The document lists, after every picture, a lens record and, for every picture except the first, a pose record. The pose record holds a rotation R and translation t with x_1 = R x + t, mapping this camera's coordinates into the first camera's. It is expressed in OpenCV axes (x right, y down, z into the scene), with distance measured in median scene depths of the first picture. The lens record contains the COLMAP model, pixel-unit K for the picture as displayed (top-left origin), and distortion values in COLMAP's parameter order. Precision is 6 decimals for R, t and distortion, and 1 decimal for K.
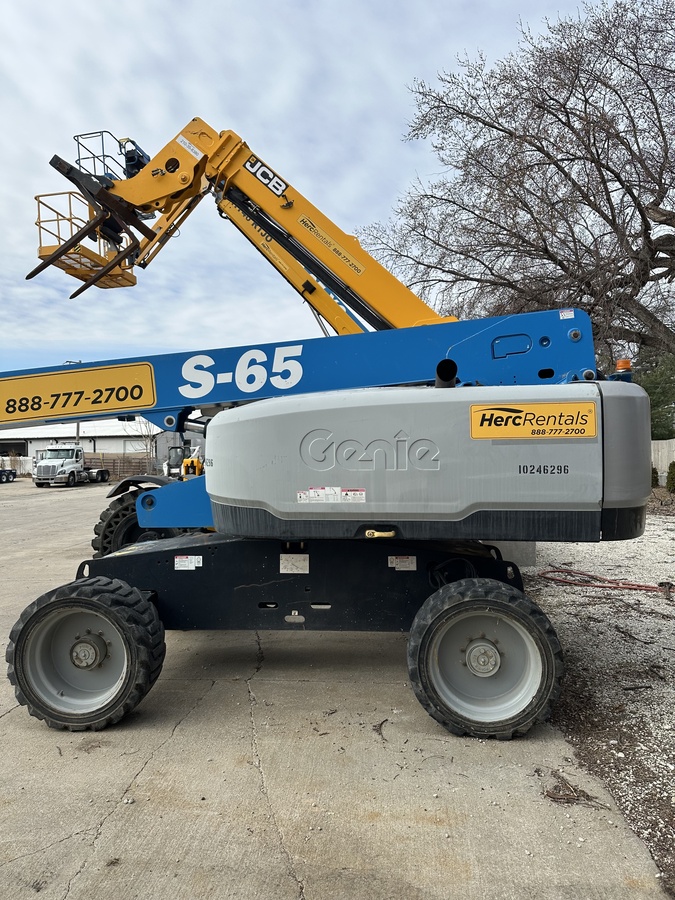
lens RADIAL K [[628.4, 0, 339.8], [0, 628.4, 442.2], [0, 0, 1]] dist [0.012233, -0.006954]
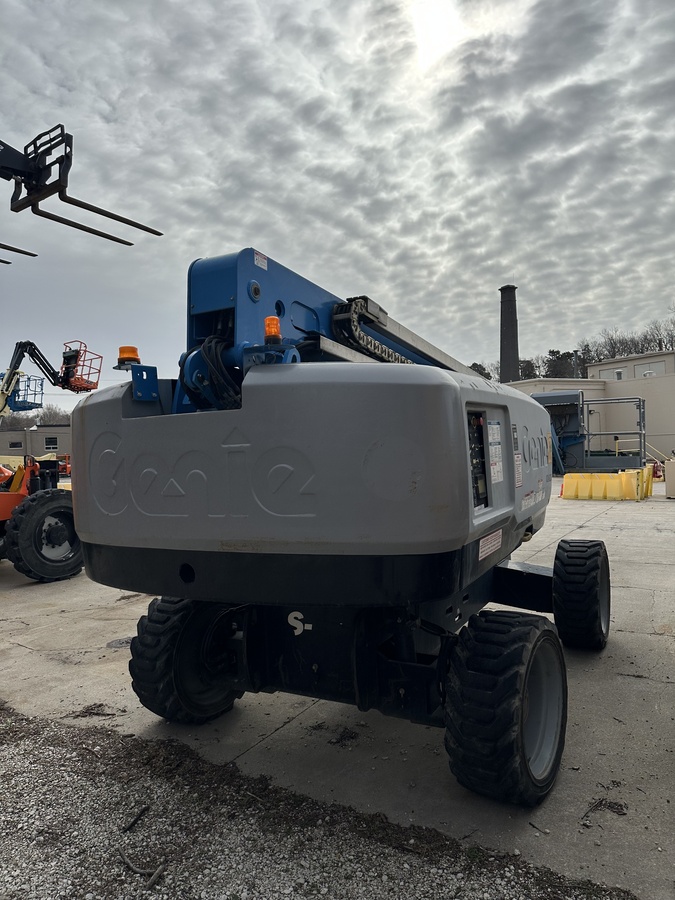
lens RADIAL K [[624.6, 0, 337.5], [0, 624.6, 450.0], [0, 0, 1]] dist [0.021499, -0.006407]
pose [[-0.416086, 0.027373, -0.908913, 1.145091], [0.054224, 0.998515, 0.005248, -0.007088], [0.907707, -0.047101, -0.416952, 1.730883]]
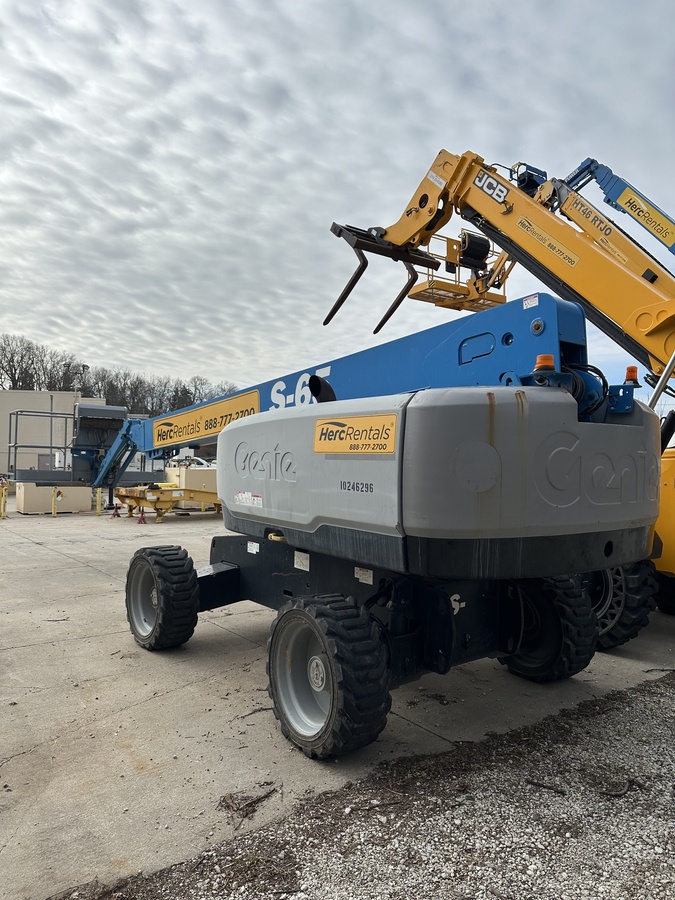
lens RADIAL K [[624.6, 0, 337.5], [0, 624.6, 450.0], [0, 0, 1]] dist [0.021499, -0.006407]
pose [[0.678255, 0.014790, -0.734678, 0.976674], [-0.019327, 0.999811, 0.002286, -0.013020], [0.734572, 0.012649, 0.678413, 0.343961]]
